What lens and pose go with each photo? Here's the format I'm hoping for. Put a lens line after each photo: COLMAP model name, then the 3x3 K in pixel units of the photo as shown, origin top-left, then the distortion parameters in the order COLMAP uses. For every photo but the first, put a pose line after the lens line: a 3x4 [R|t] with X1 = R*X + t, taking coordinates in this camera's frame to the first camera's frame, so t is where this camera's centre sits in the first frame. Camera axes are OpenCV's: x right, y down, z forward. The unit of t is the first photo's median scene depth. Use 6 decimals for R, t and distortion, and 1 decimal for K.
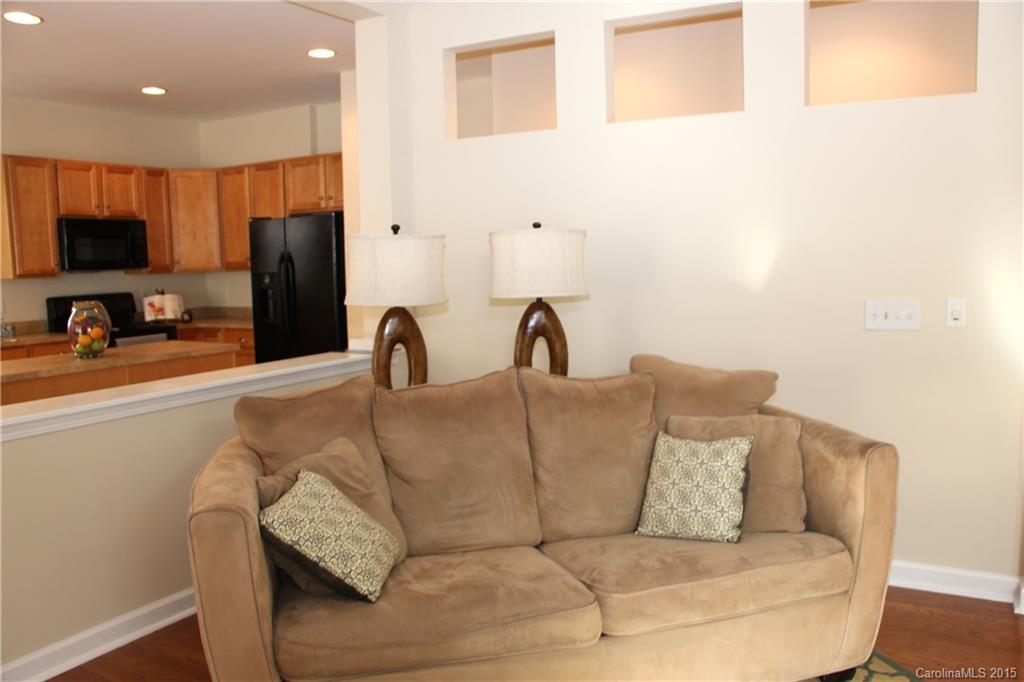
lens RADIAL K [[835.7, 0, 516.3], [0, 835.7, 355.0], [0, 0, 1]] dist [-0.175746, 0.135874]
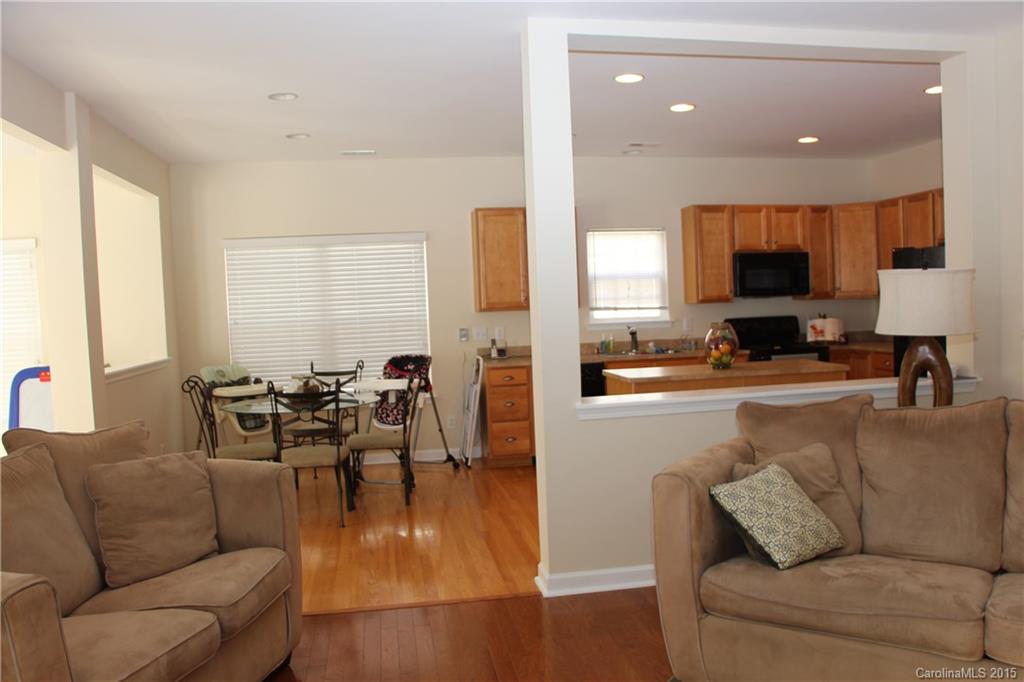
lens RADIAL K [[835.7, 0, 516.3], [0, 835.7, 355.0], [0, 0, 1]] dist [-0.175746, 0.135874]
pose [[0.639727, 0.044098, -0.767336, 0.170828], [-0.064816, 0.997892, 0.003311, -0.001022], [0.765864, 0.047617, 0.641237, -0.040922]]
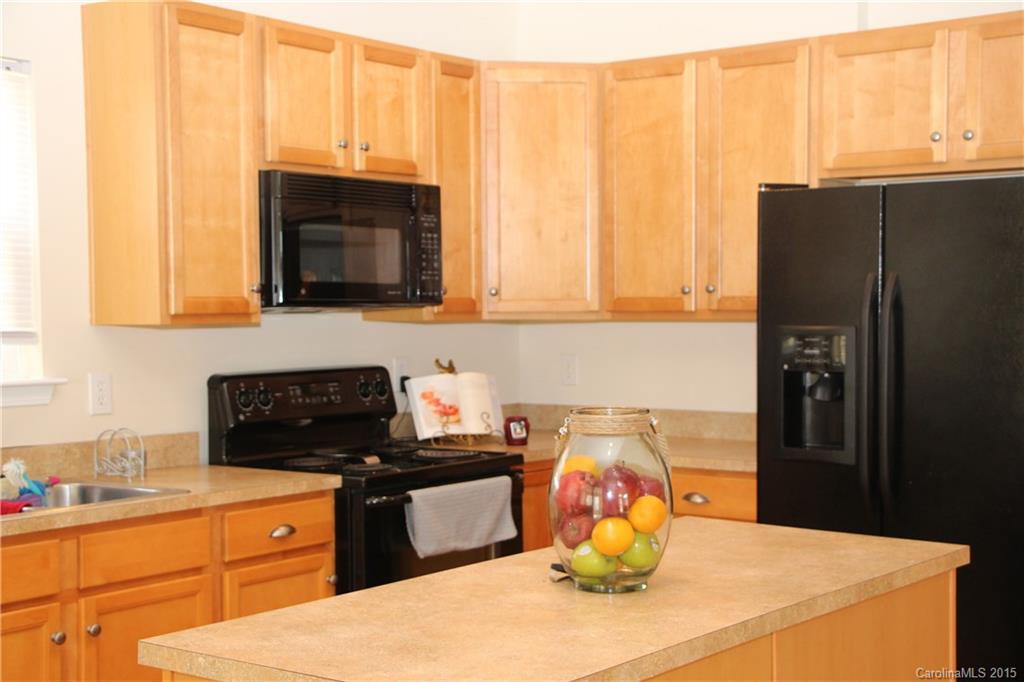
lens RADIAL K [[1537.8, 0, 514.1], [0, 1537.8, 367.9], [0, 0, 1]] dist [0.101347, 0.057920]
pose [[0.992528, 0.022067, -0.120008, -0.347881], [-0.030530, 0.997139, -0.069147, -0.027699], [0.118138, 0.072294, 0.990362, 0.272379]]
